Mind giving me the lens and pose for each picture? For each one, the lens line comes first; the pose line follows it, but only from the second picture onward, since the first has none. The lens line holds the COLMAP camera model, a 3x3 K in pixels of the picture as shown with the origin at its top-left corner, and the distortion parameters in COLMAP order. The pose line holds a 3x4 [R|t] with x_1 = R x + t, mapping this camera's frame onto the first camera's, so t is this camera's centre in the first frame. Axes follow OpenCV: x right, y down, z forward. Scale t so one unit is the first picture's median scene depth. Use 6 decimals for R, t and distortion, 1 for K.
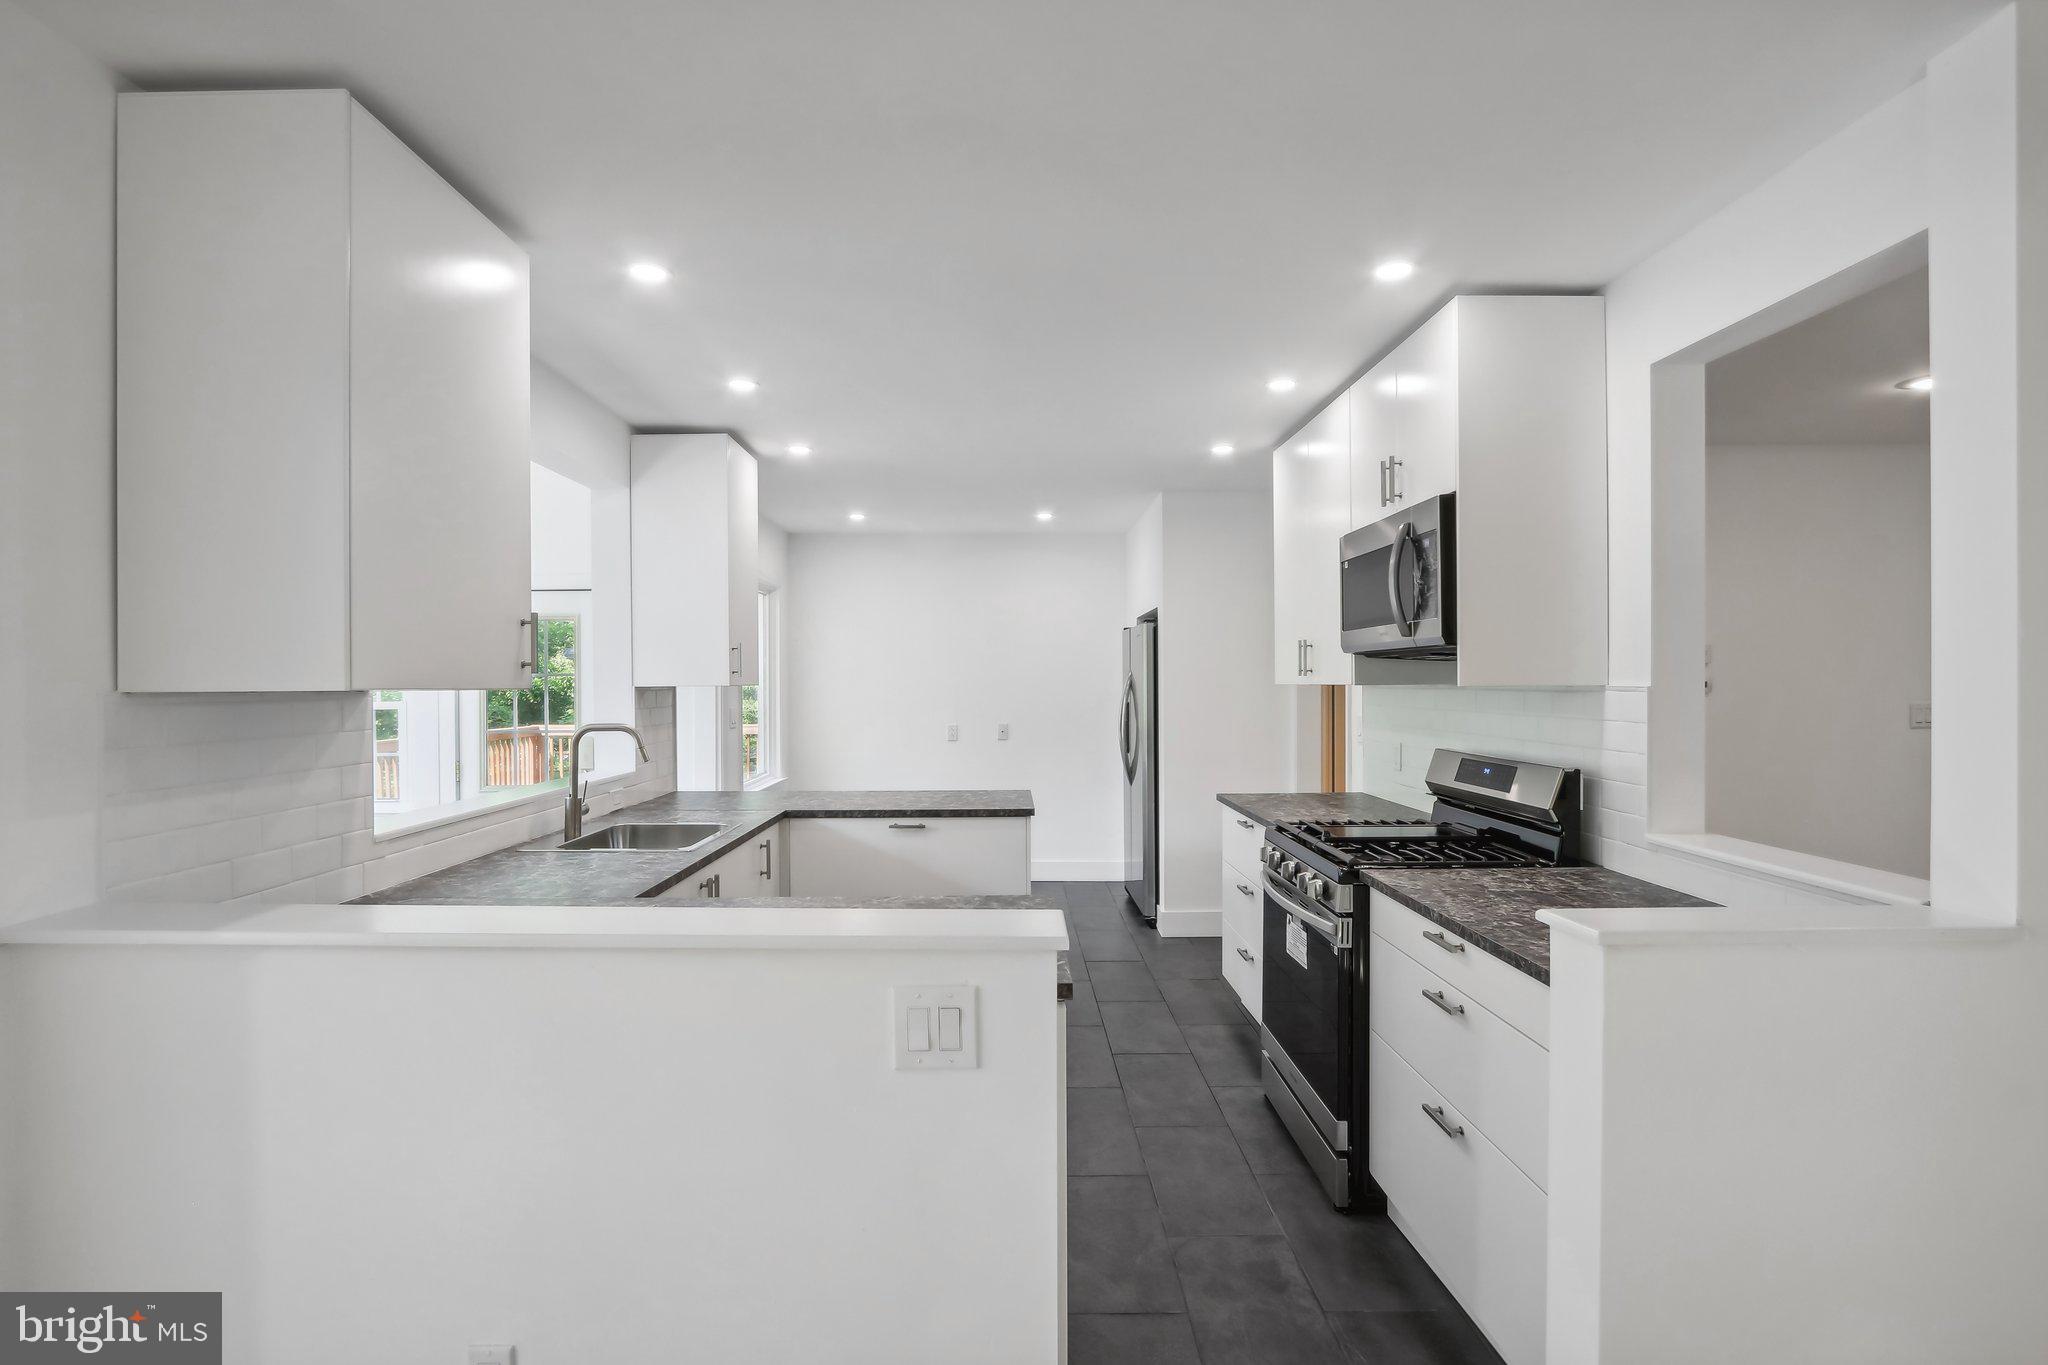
lens RADIAL K [[924.4, 0, 1024.0], [0, 924.4, 682.5], [0, 0, 1]] dist [-0.022700, -0.000134]
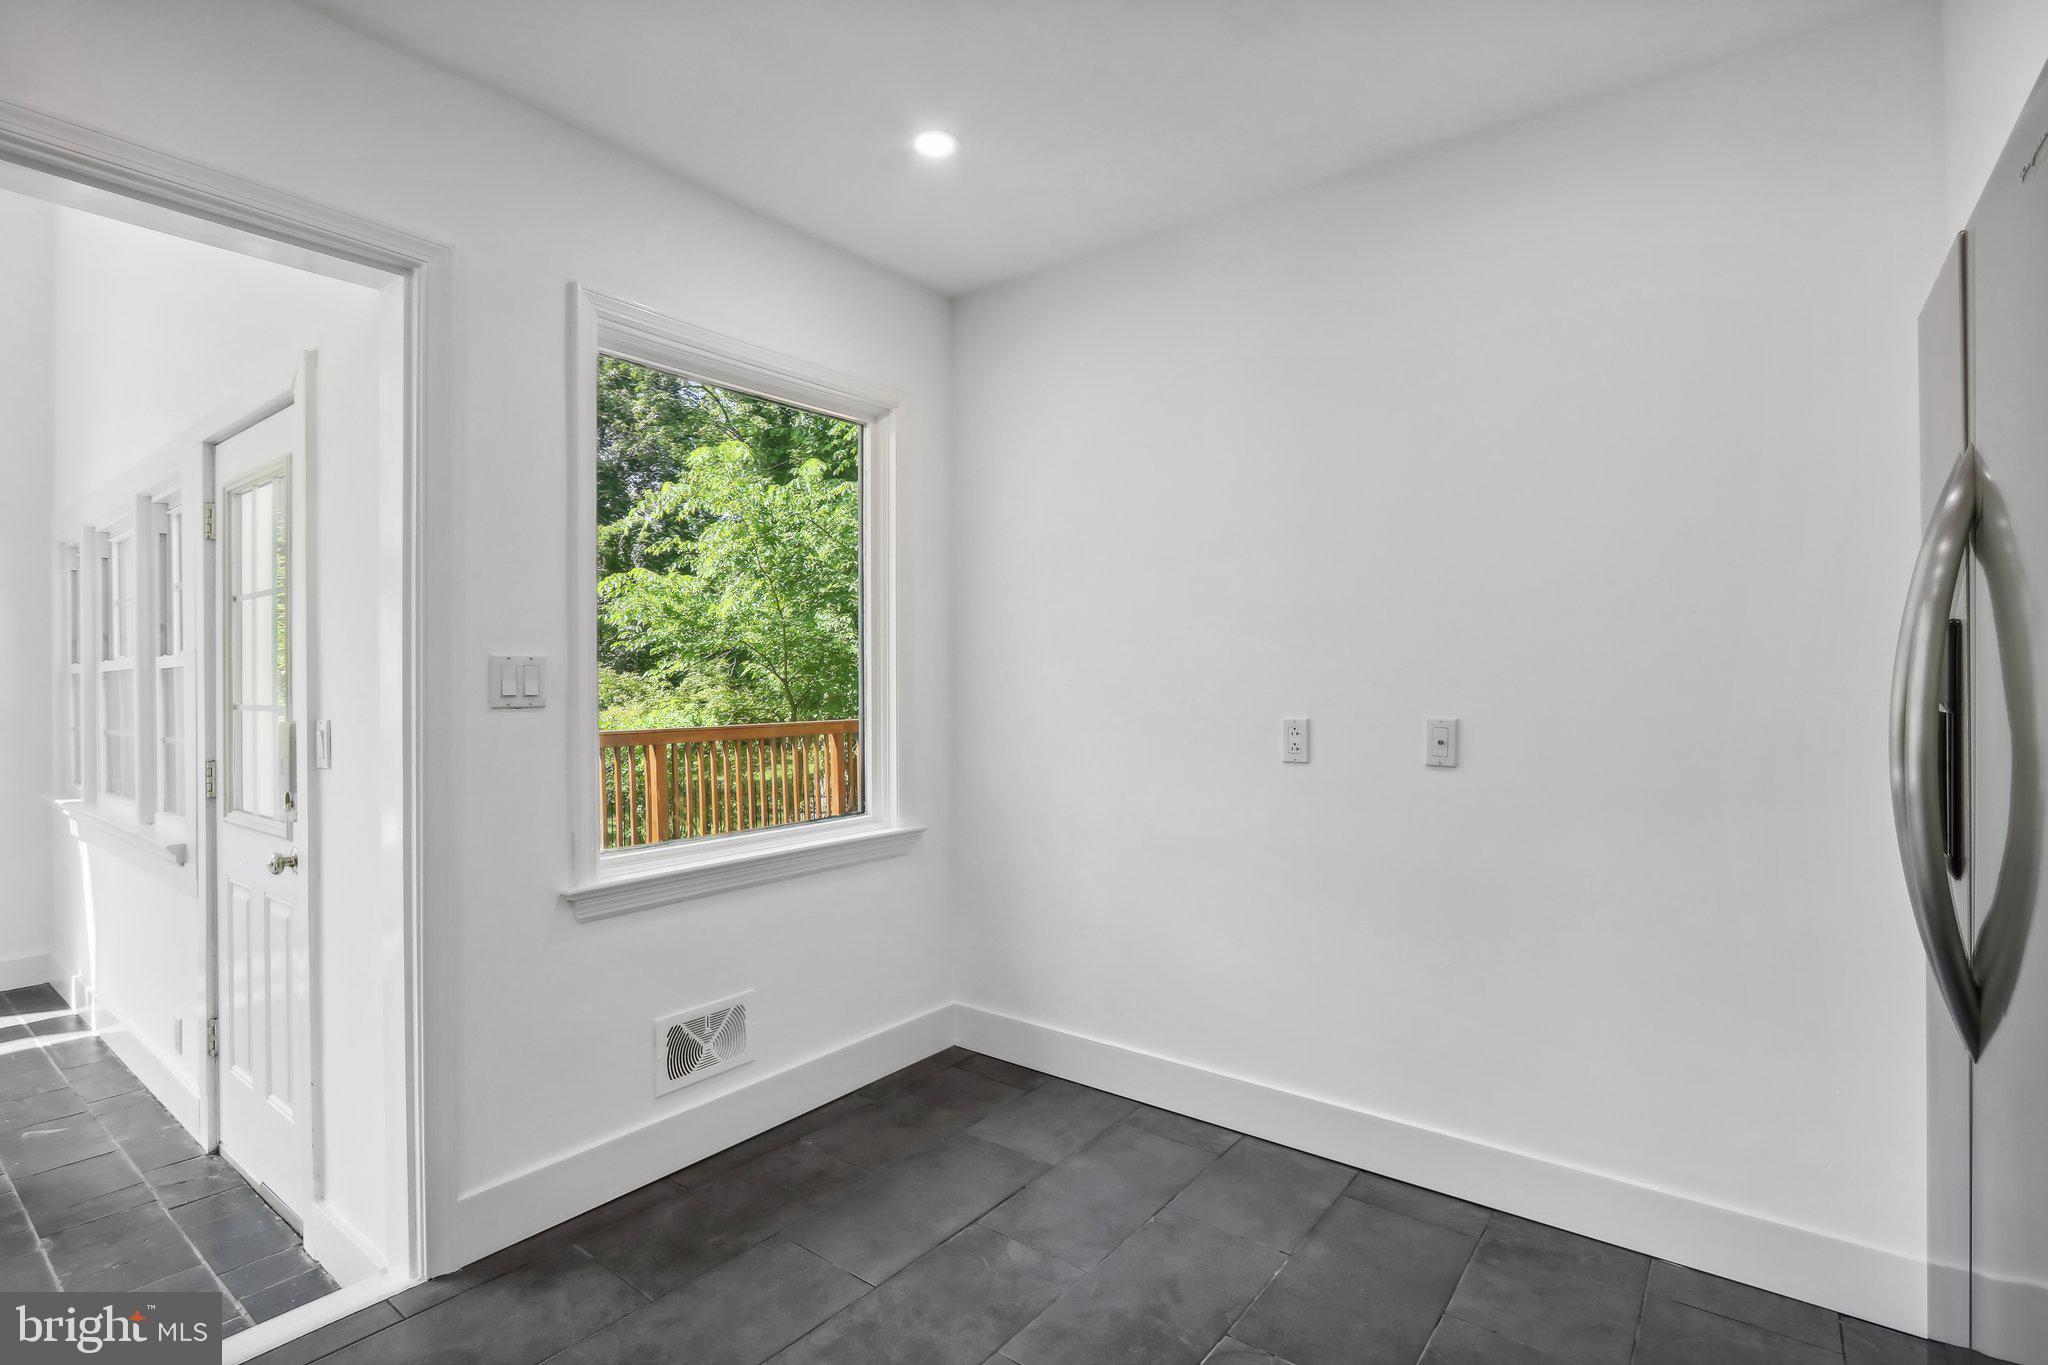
lens RADIAL K [[962.5, 0, 1016.4], [0, 962.5, 687.7], [0, 0, 1]] dist [-0.017880, 0.001580]
pose [[0.779465, 0.001454, -0.626444, 0.150035], [-0.001536, 0.999999, 0.000410, 0.068304], [0.626444, 0.000643, 0.779466, 1.295279]]
